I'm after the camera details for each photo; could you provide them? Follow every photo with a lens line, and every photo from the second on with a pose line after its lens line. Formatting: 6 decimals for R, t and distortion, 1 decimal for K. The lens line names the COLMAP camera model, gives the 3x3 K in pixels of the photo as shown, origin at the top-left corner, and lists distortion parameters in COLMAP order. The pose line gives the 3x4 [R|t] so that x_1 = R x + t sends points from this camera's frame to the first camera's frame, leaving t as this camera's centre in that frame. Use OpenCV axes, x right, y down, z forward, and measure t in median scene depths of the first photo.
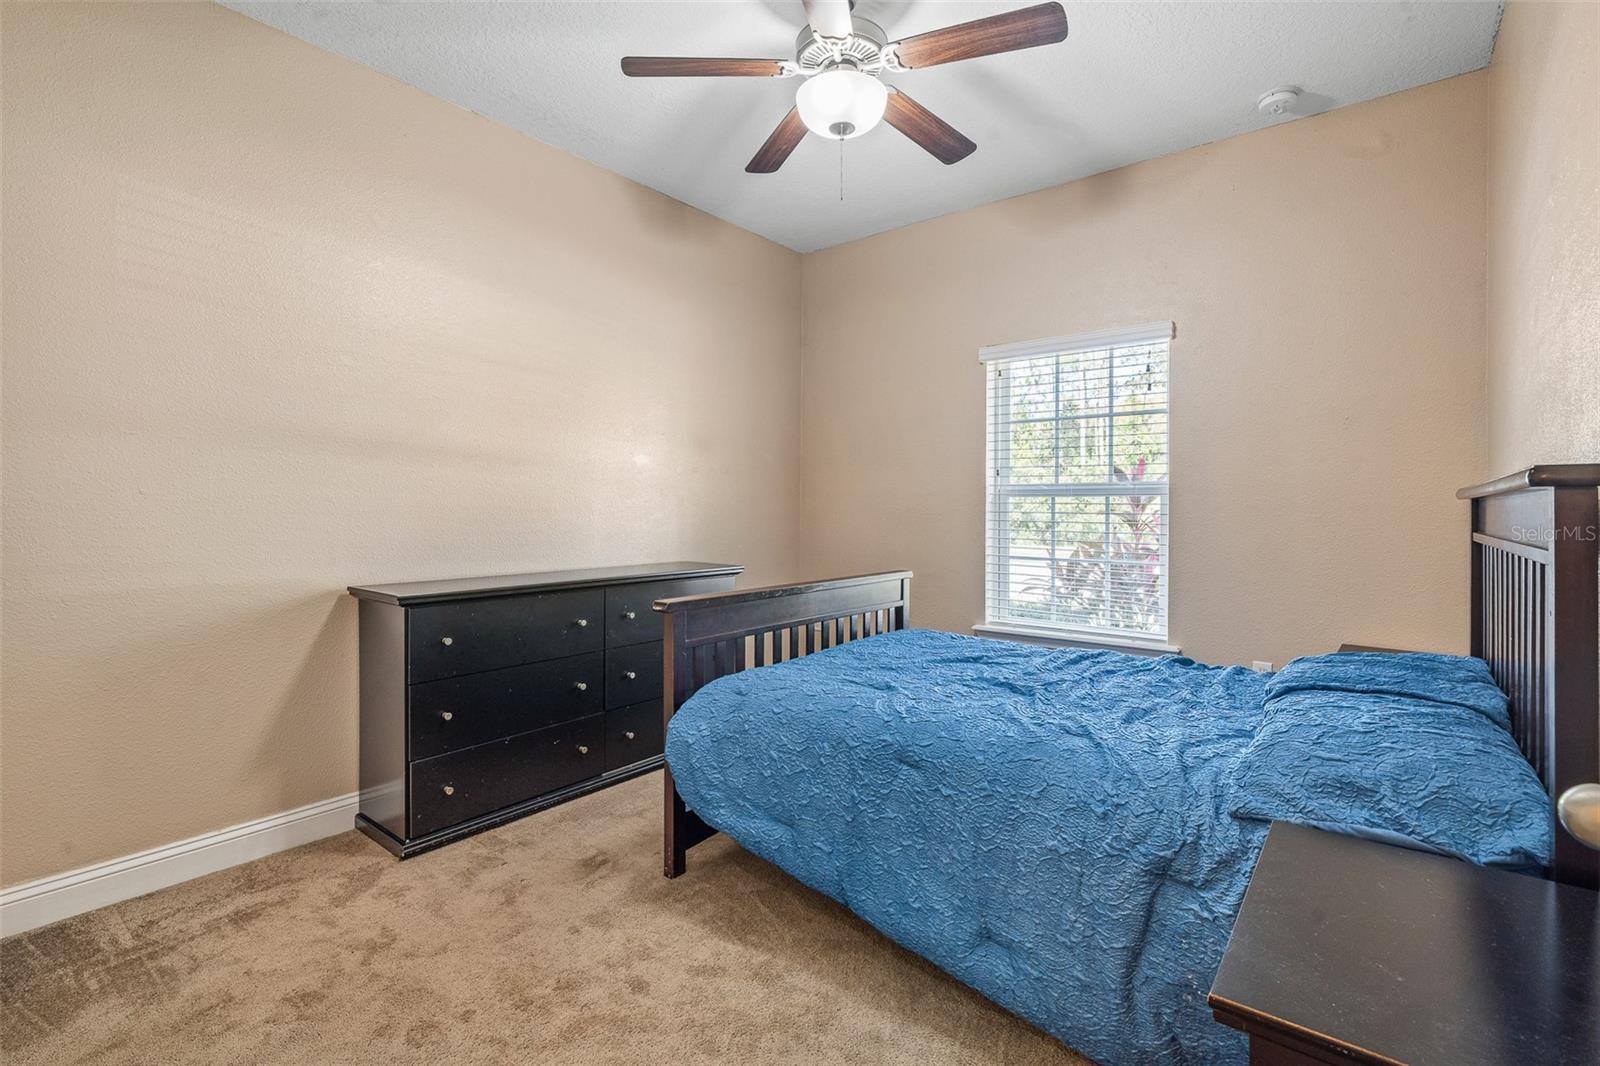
lens RADIAL K [[735.8, 0, 789.9], [0, 735.8, 507.7], [0, 0, 1]] dist [0.001121, 0.000577]
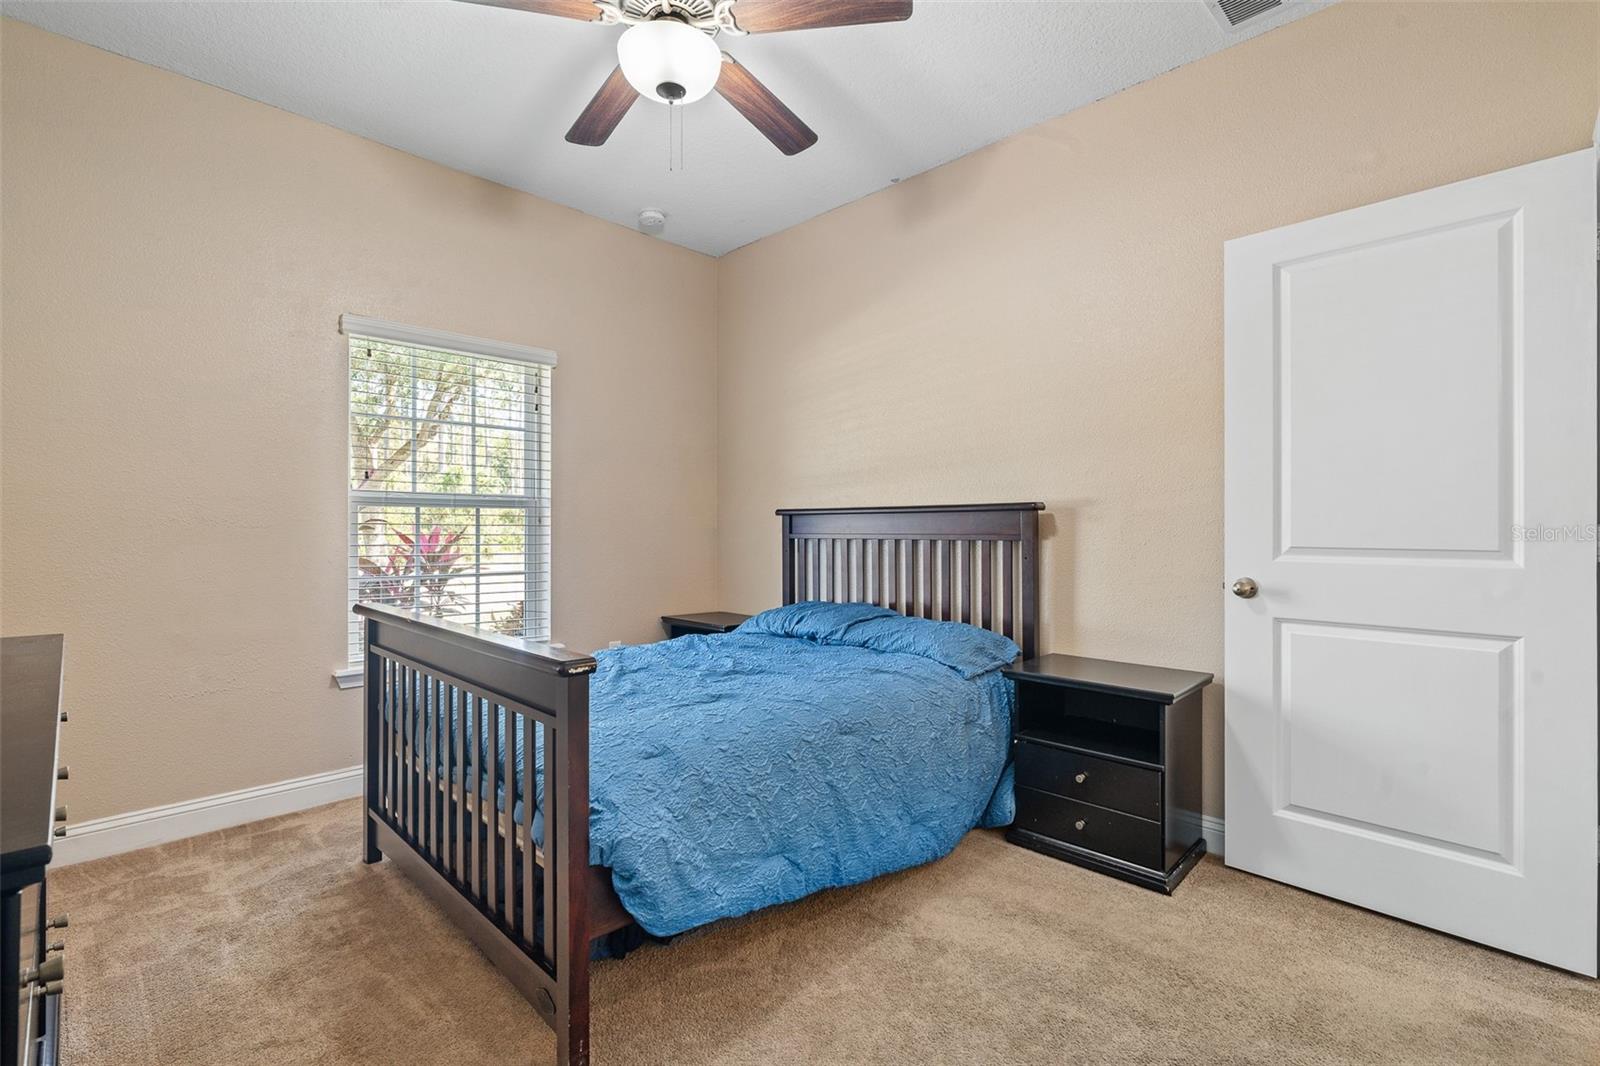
lens RADIAL K [[735.8, 0, 789.9], [0, 735.8, 507.7], [0, 0, 1]] dist [0.001121, 0.000577]
pose [[0.112863, 0.011138, 0.993548, -0.802354], [0.006280, 0.999909, -0.011923, 0.000073], [-0.993591, 0.007585, 0.112783, 0.742921]]
